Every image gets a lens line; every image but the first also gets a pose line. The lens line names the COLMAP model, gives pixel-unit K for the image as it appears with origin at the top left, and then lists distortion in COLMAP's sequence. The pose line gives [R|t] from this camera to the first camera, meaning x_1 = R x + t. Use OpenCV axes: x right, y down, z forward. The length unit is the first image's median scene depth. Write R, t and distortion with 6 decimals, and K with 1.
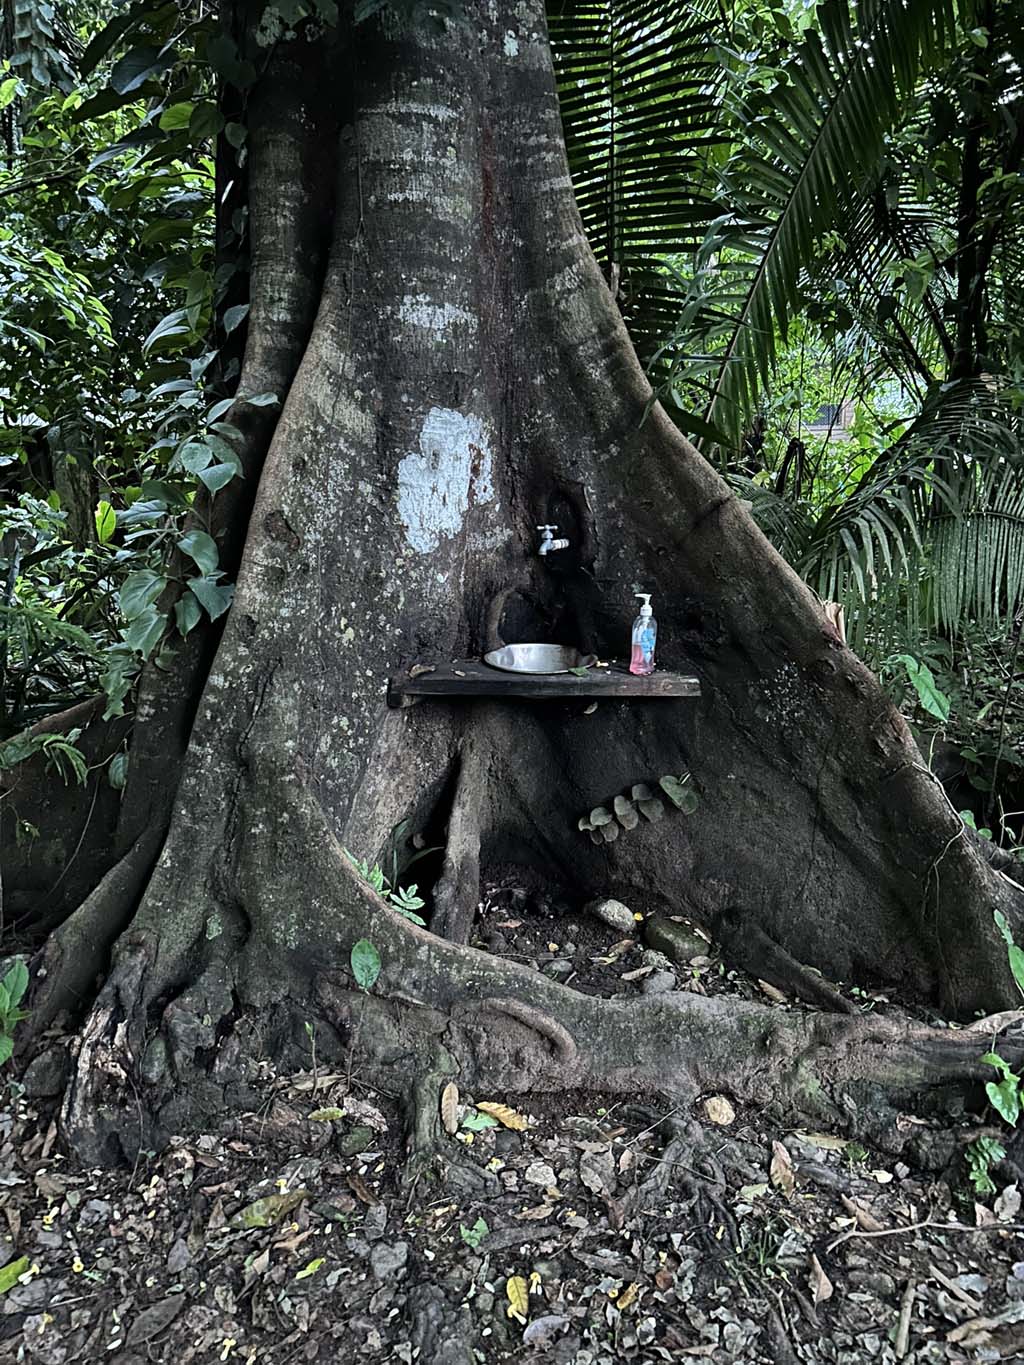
lens RADIAL K [[1096.5, 0, 512.1], [0, 1096.5, 674.6], [0, 0, 1]] dist [-0.013086, -0.001253]
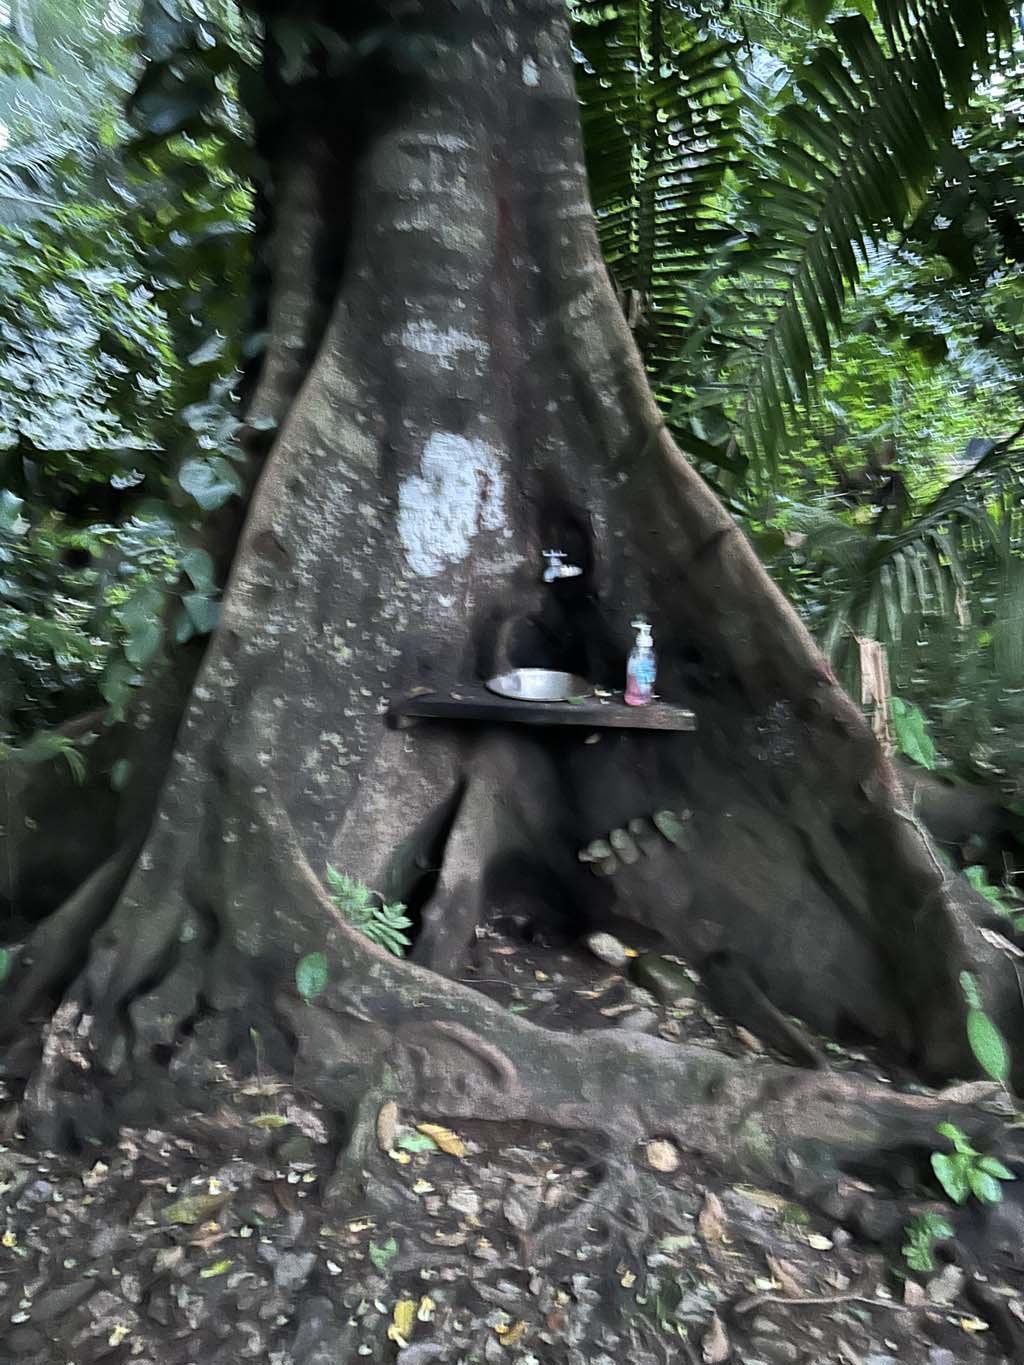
lens RADIAL K [[1096.5, 0, 512.1], [0, 1096.5, 690.2], [0, 0, 1]] dist [-0.013086, -0.001253]
pose [[0.990078, 0.043033, -0.133767, 0.156566], [-0.044666, 0.998959, -0.009227, -0.000103], [0.133231, 0.015110, 0.990970, 0.011633]]
